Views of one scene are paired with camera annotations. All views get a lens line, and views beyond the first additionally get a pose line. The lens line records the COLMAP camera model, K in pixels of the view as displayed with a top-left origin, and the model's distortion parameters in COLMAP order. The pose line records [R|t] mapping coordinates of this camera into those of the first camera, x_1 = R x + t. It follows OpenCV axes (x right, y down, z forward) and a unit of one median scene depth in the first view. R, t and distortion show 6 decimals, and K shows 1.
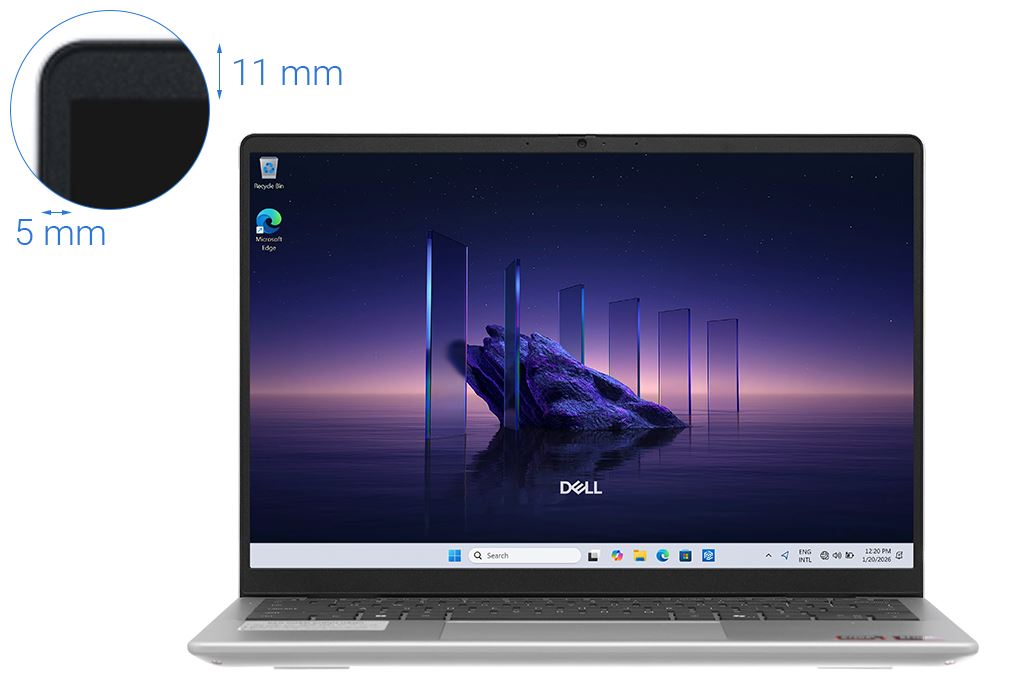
lens RADIAL K [[3011.2, 0, 510.1], [0, 3011.2, 342.1], [0, 0, 1]] dist [0.119887, 0.000000]
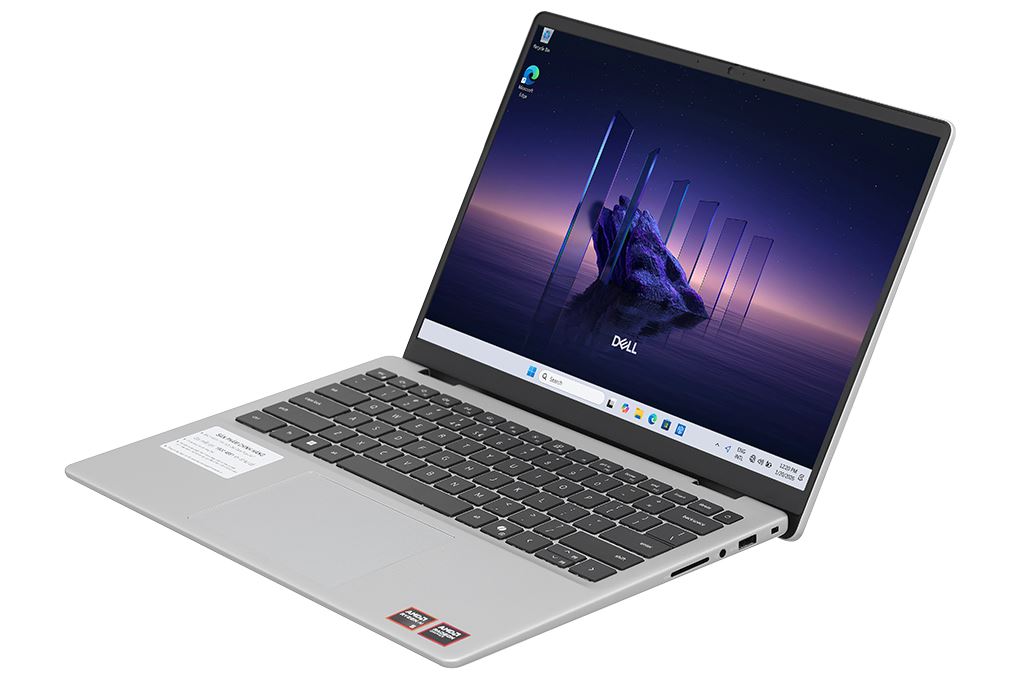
lens RADIAL K [[3011.2, 0, 510.8], [0, 3011.2, 338.2], [0, 0, 1]] dist [0.119887, 0.000000]
pose [[0.945931, 0.320746, 0.048339, -0.076718], [-0.323095, 0.944888, 0.052879, -0.000905], [-0.028715, -0.065638, 0.997430, -0.153737]]
